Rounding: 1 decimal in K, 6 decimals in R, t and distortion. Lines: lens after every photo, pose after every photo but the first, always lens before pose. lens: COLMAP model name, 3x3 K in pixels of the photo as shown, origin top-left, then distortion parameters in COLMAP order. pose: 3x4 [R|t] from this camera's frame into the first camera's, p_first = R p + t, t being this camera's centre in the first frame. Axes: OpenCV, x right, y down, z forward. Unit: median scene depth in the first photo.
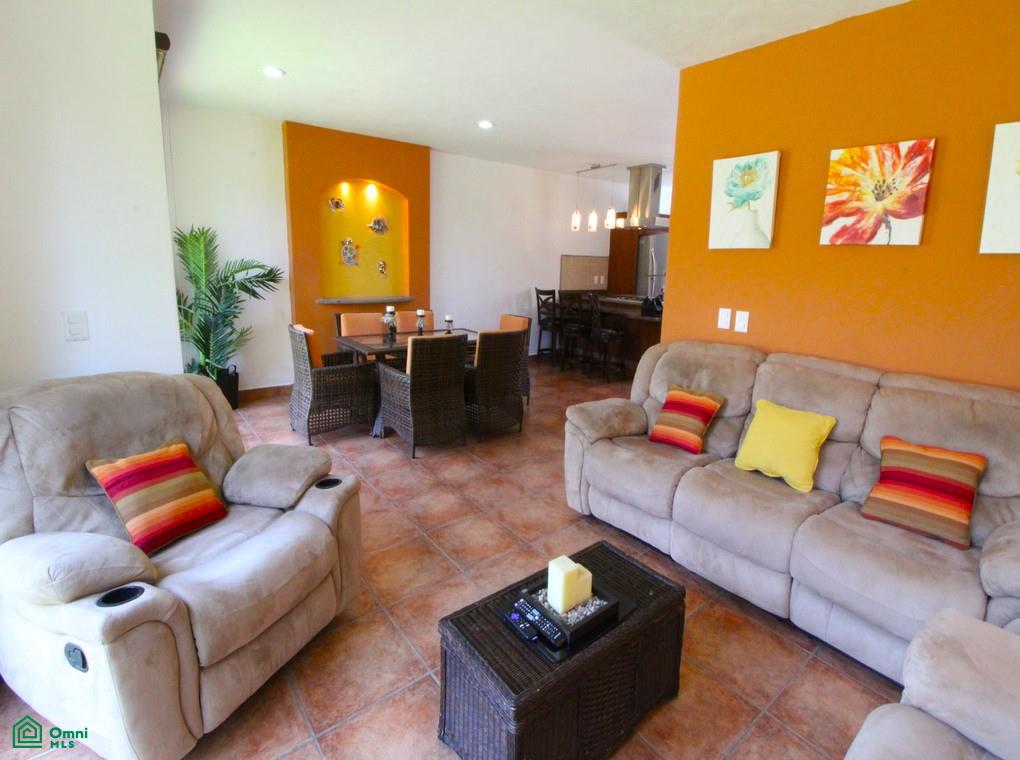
lens RADIAL K [[468.8, 0, 511.2], [0, 468.8, 349.1], [0, 0, 1]] dist [-0.028664, -0.000363]
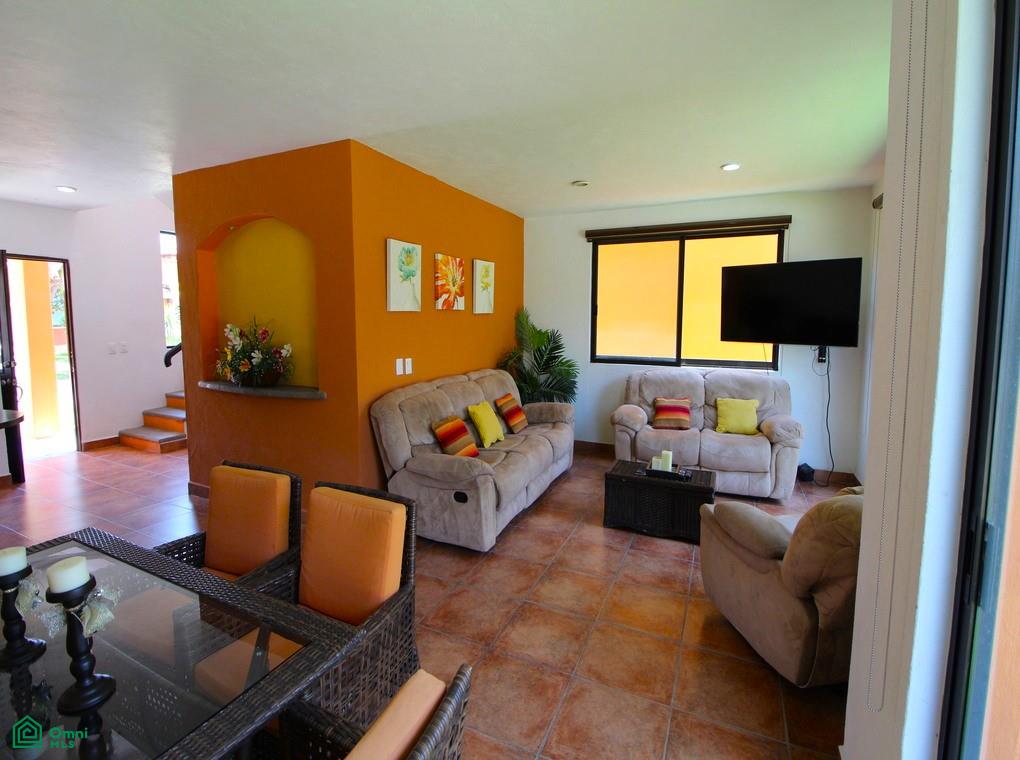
lens RADIAL K [[467.9, 0, 511.7], [0, 467.9, 360.6], [0, 0, 1]] dist [0.000713, -0.000114]
pose [[-0.445415, -0.114938, 0.887916, -0.990408], [0.152118, 0.967592, 0.201560, -0.365230], [-0.882307, 0.224846, -0.413495, 1.583468]]
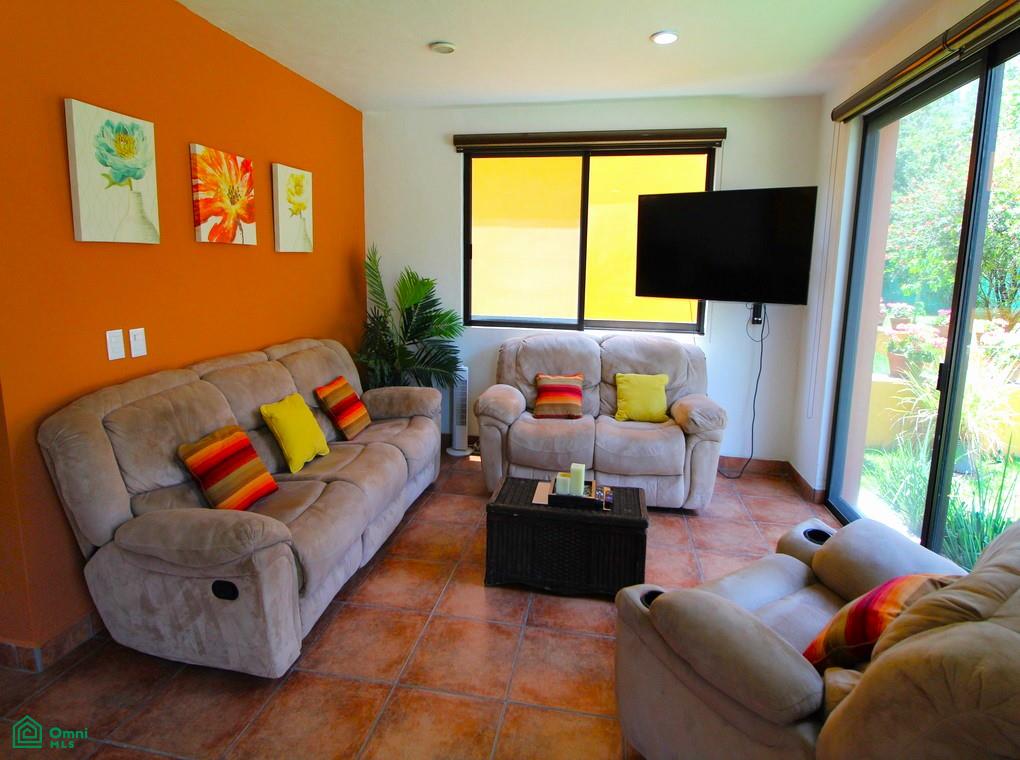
lens RADIAL K [[543.7, 0, 515.3], [0, 543.7, 343.7], [0, 0, 1]] dist [-0.000888, -0.001011]
pose [[-0.657927, -0.149363, 0.738121, -0.644563], [0.103996, 0.952723, 0.285487, -0.295335], [-0.745866, 0.264591, -0.611289, 1.329779]]
